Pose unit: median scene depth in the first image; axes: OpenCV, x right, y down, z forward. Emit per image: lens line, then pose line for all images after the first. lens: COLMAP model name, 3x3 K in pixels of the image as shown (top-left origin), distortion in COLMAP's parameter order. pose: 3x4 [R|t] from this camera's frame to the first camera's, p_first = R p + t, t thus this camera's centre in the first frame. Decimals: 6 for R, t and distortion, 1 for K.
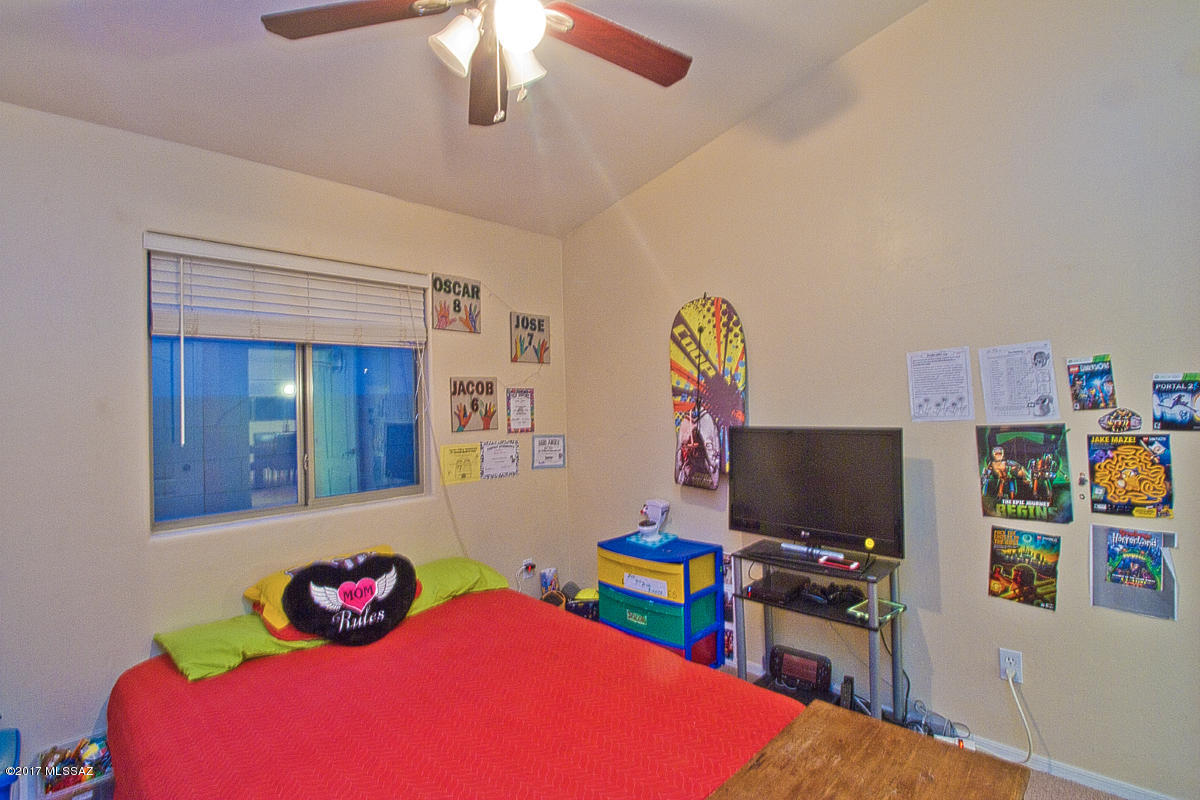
lens RADIAL K [[557.3, 0, 605.4], [0, 557.3, 395.0], [0, 0, 1]] dist [-0.014236, -0.004543]
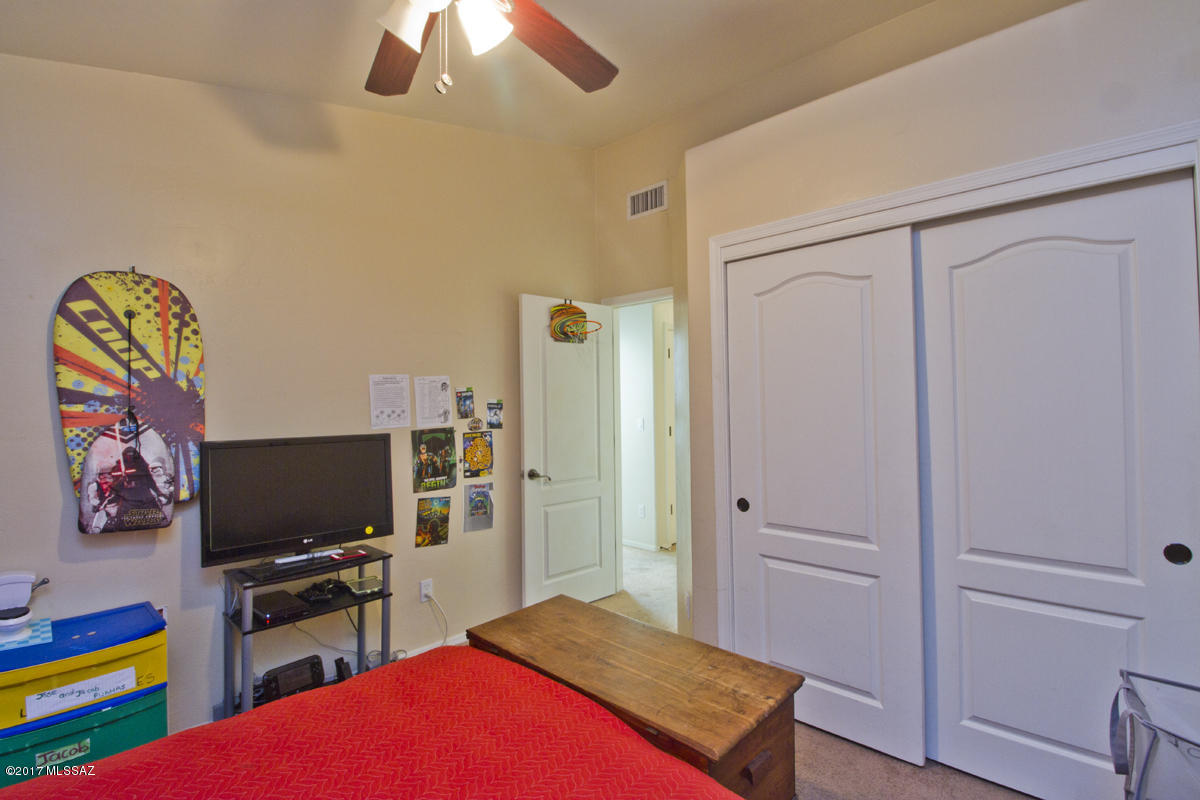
lens RADIAL K [[557.3, 0, 608.8], [0, 557.3, 397.8], [0, 0, 1]] dist [-0.014236, -0.004543]
pose [[-0.030072, 0.034081, 0.998967, -0.671935], [-0.009409, 0.999365, -0.034378, 0.014057], [-0.999503, -0.010433, -0.029732, 0.460391]]
